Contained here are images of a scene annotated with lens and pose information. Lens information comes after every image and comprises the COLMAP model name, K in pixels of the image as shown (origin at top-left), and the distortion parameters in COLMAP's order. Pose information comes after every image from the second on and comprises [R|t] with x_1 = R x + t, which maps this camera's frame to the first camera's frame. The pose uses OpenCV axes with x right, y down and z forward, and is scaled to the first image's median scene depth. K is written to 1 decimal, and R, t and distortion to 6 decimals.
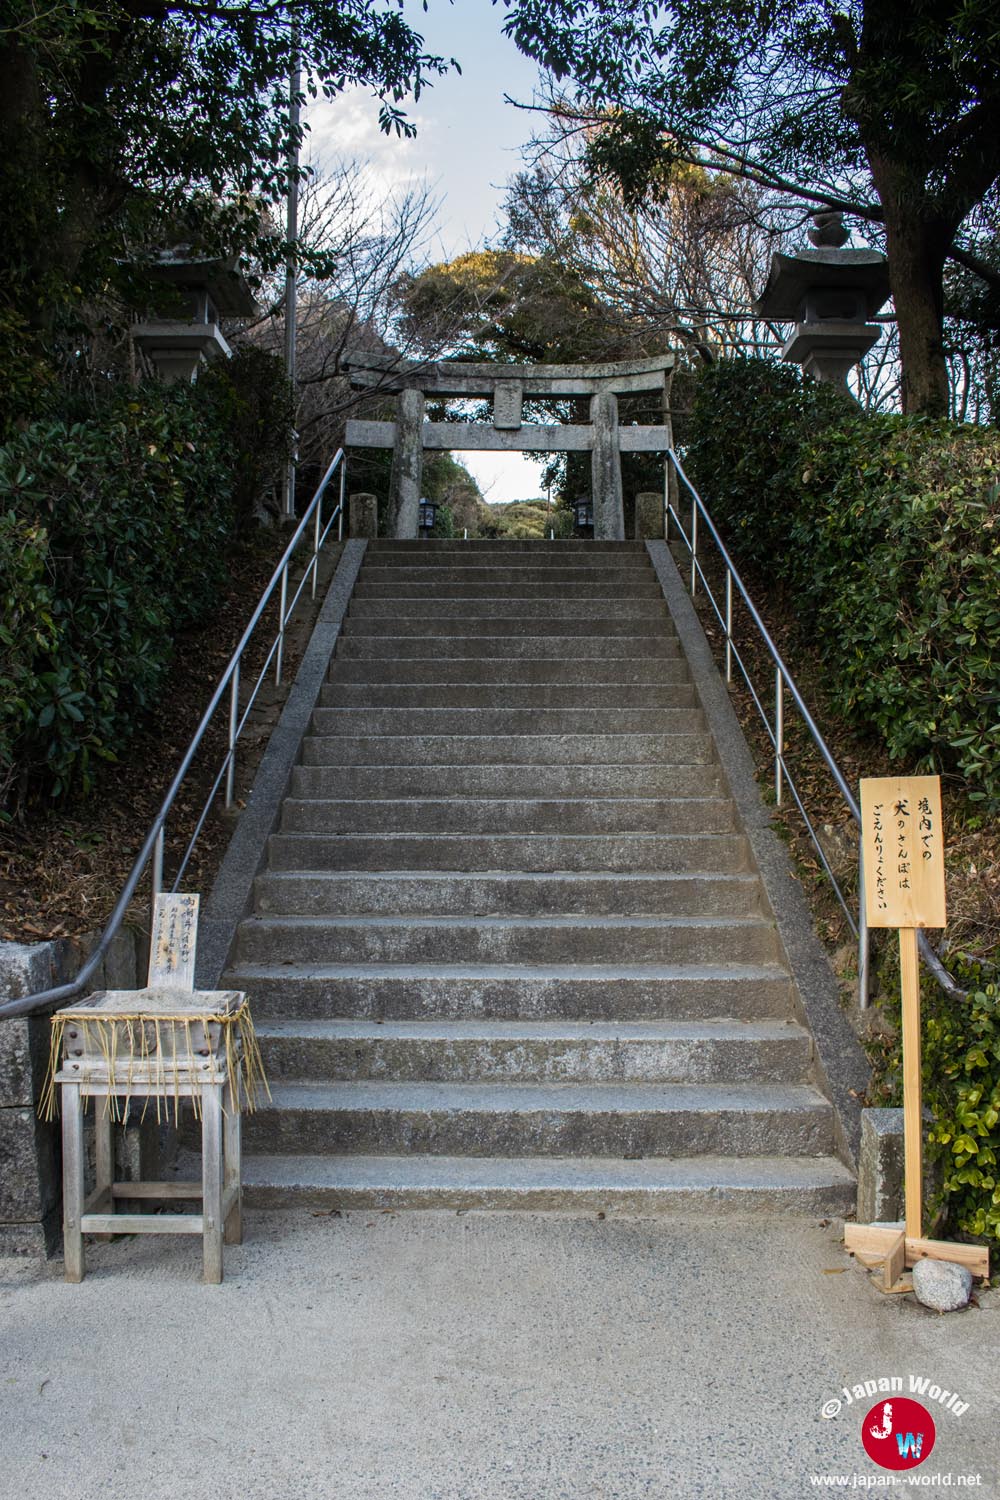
lens RADIAL K [[1209.6, 0, 502.9], [0, 1209.6, 749.8], [0, 0, 1]] dist [-0.083072, 0.013101]
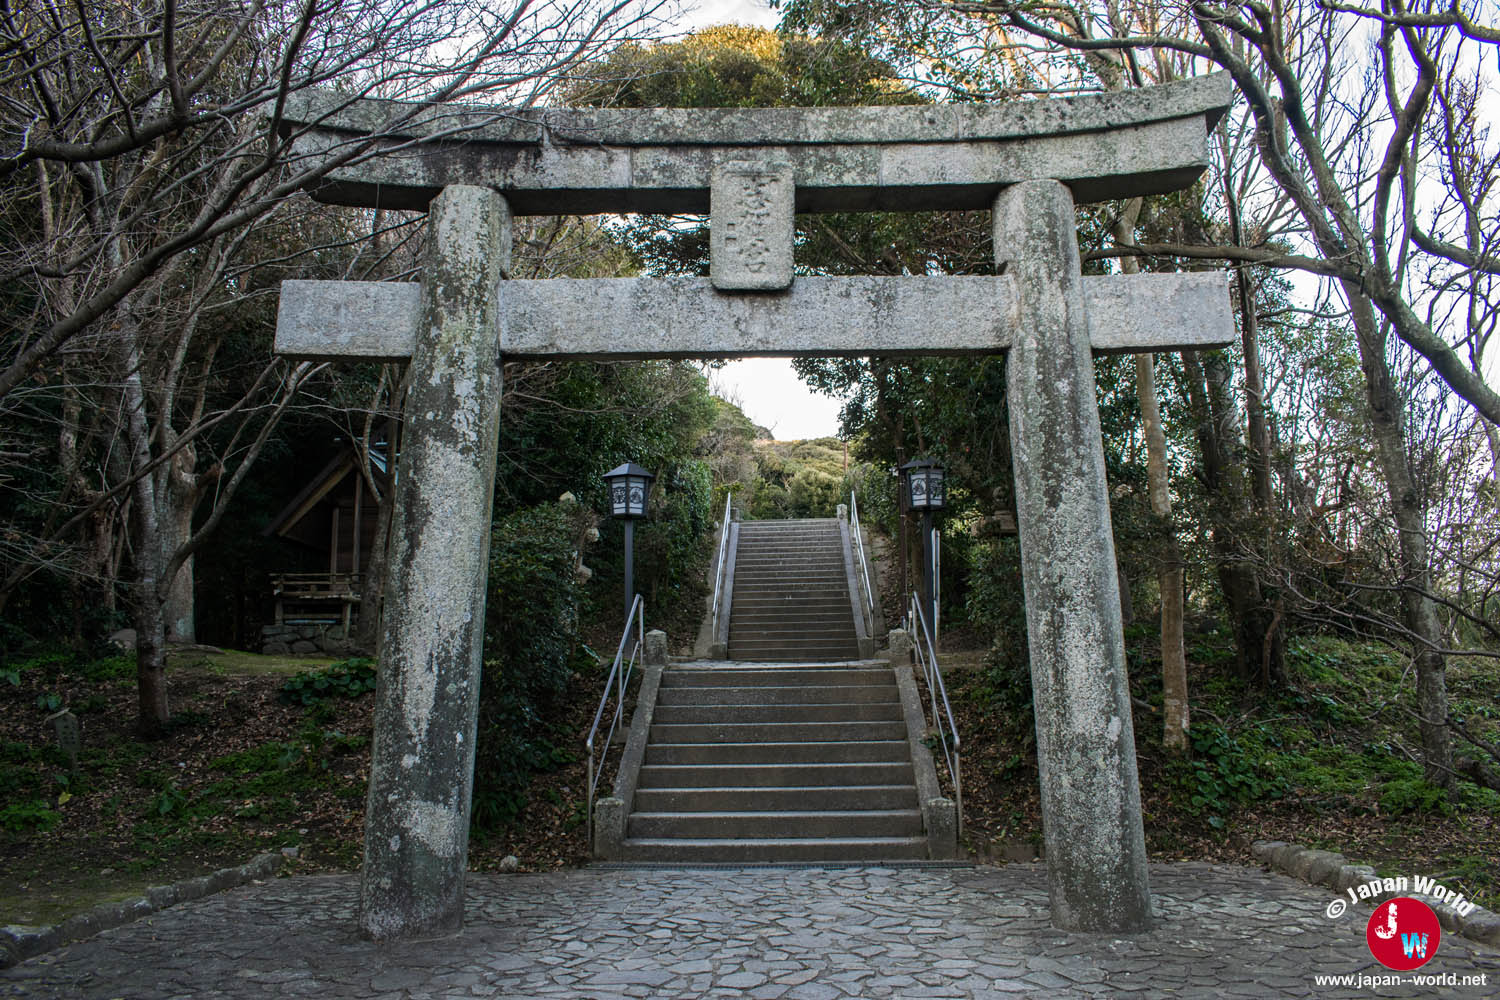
lens RADIAL K [[1209.6, 0, 747.3], [0, 1209.6, 500.1], [0, 0, 1]] dist [-0.083072, 0.013101]
pose [[0.999026, -0.022643, -0.037872, 0.013694], [0.016630, 0.988217, -0.152156, -0.158738], [0.040871, 0.151378, 0.987631, 0.678286]]
